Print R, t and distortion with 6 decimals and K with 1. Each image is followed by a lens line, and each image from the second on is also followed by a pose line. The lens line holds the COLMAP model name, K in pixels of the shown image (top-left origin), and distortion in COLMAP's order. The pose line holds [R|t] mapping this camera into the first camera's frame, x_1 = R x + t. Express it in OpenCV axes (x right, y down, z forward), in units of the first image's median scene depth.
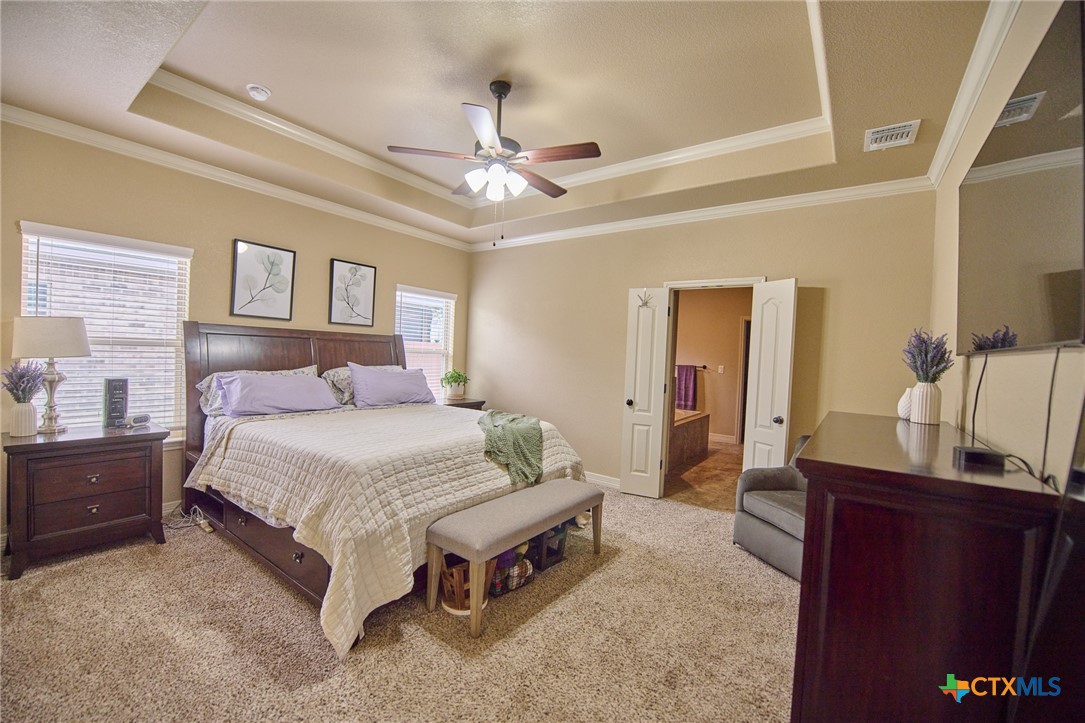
lens RADIAL K [[440.8, 0, 541.1], [0, 440.8, 362.5], [0, 0, 1]] dist [-0.026143, -0.000498]
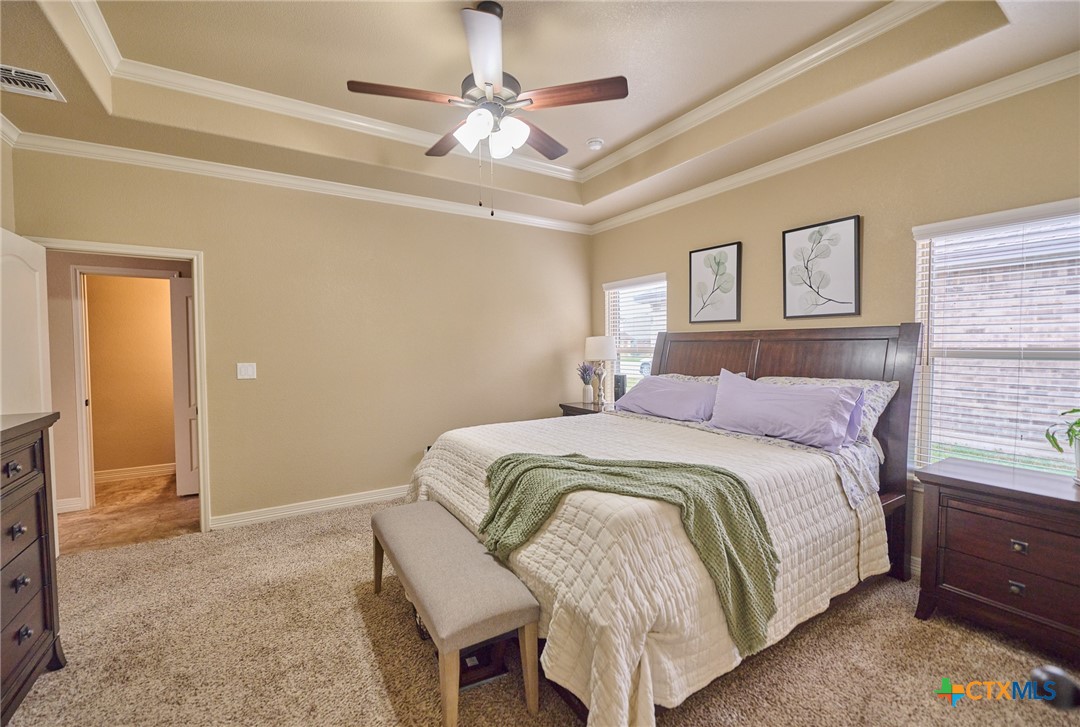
lens RADIAL K [[445.4, 0, 525.9], [0, 445.4, 365.1], [0, 0, 1]] dist [-0.012371, 0.000008]
pose [[-0.394155, 0.002304, -0.919041, 0.493828], [-0.031426, 0.999378, 0.015983, -0.010032], [0.918507, 0.035181, -0.393837, 1.134663]]
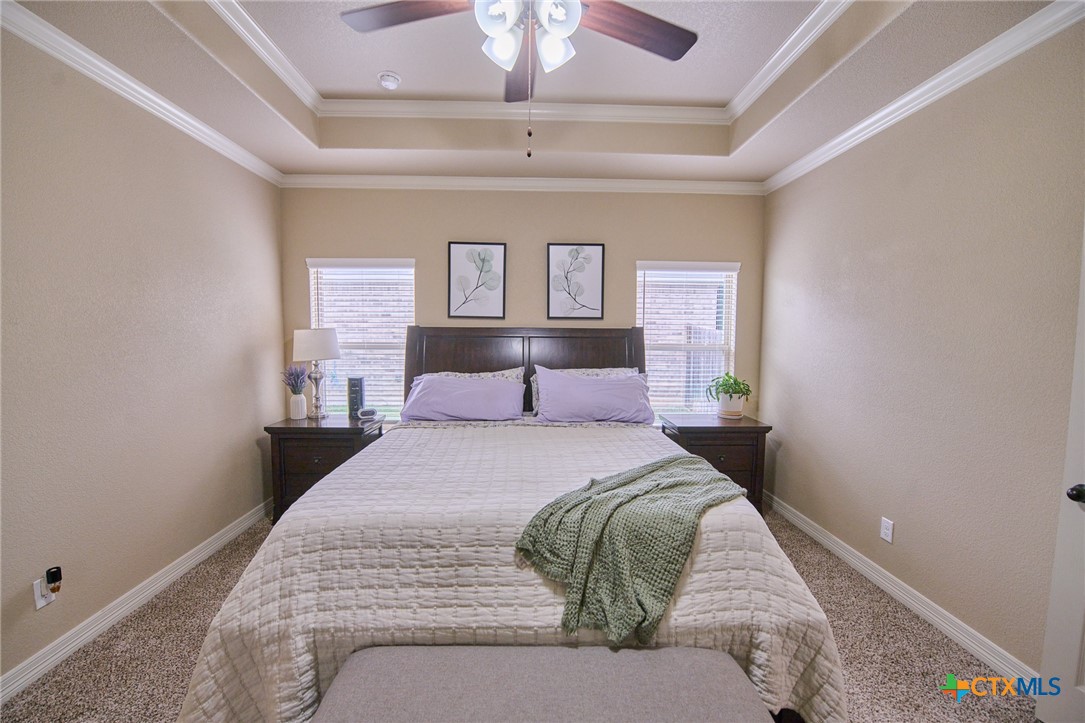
lens RADIAL K [[440.0, 0, 538.9], [0, 440.0, 359.9], [0, 0, 1]] dist [-0.026546, -0.000896]
pose [[0.610072, 0.015325, -0.792197, 0.254734], [0.000425, 0.999806, 0.019668, -0.030869], [0.792345, -0.012336, 0.609948, 0.572073]]
